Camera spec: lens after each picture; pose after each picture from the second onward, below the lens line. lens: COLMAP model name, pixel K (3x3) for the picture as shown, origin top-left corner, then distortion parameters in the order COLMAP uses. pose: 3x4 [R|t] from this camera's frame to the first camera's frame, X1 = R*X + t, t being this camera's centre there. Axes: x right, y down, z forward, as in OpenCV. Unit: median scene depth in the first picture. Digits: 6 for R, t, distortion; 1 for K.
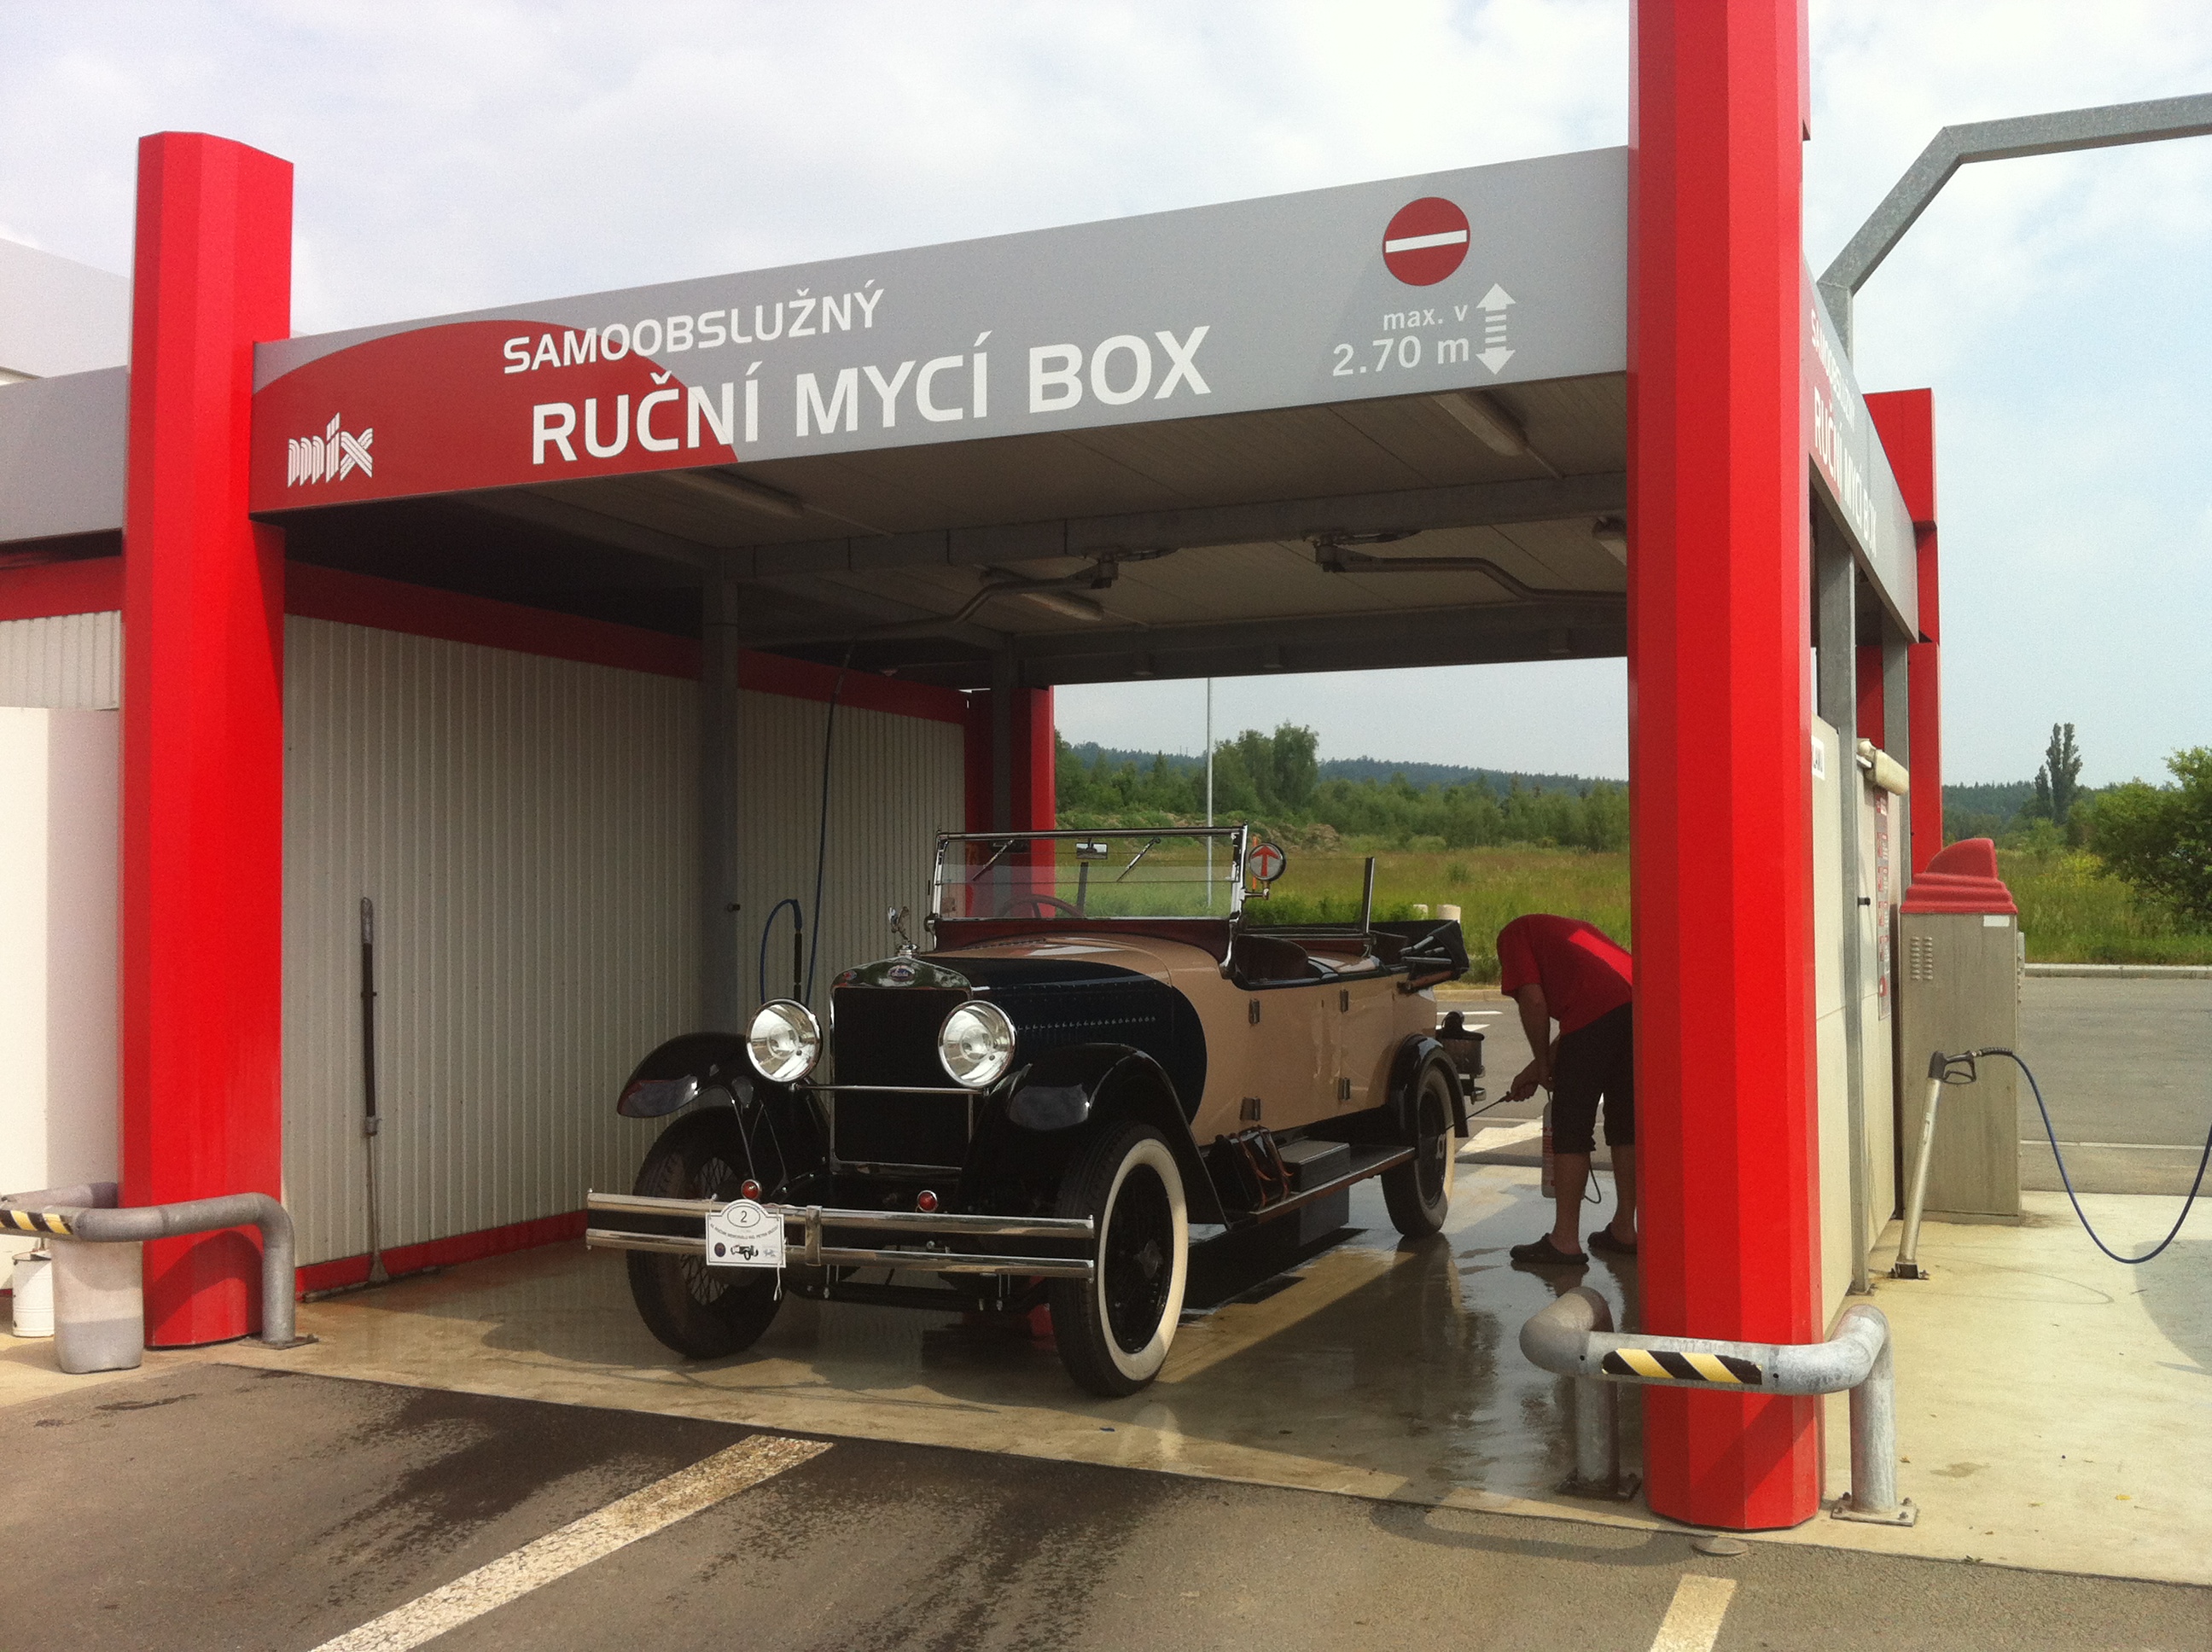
lens RADIAL K [[2211.7, 0, 1112.5], [0, 2211.7, 822.8], [0, 0, 1]] dist [0.150119, -0.416681]
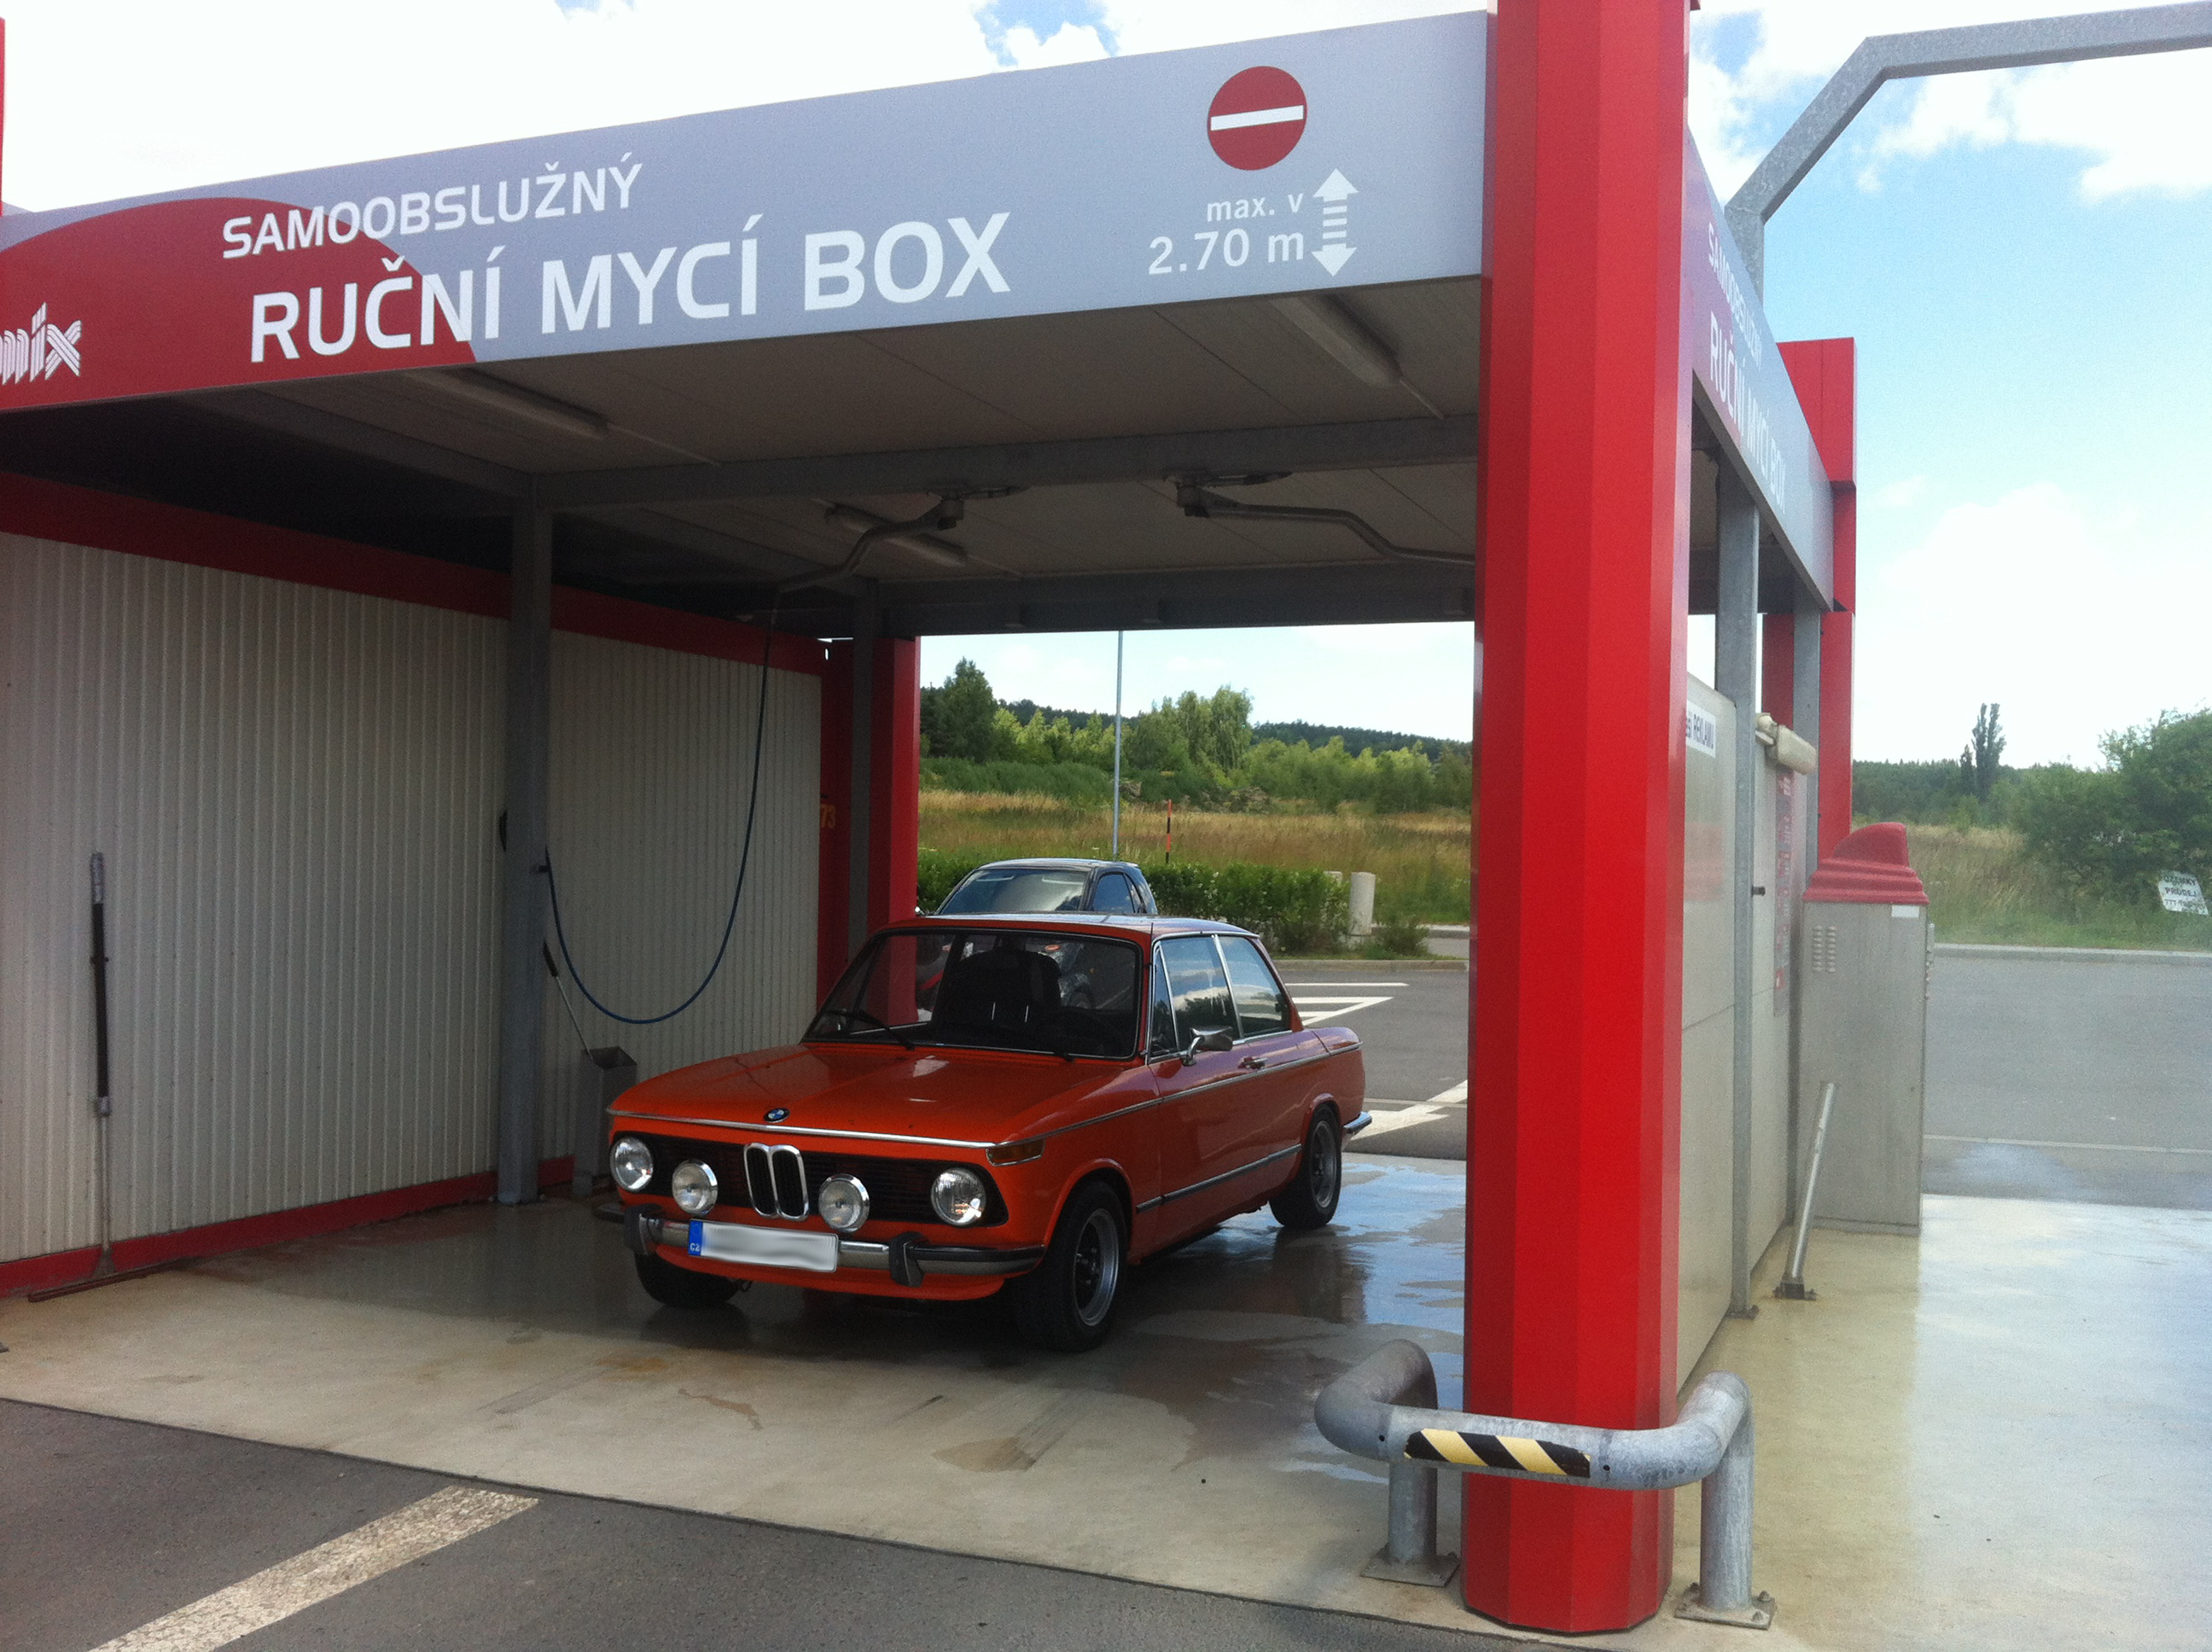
lens RADIAL K [[2202.9, 0, 1095.8], [0, 2202.9, 829.9], [0, 0, 1]] dist [0.122350, -0.391121]
pose [[0.999565, 0.021718, 0.019937, 0.059048], [-0.022150, 0.999519, 0.021685, -0.004000], [-0.019456, -0.022117, 0.999566, 0.125600]]
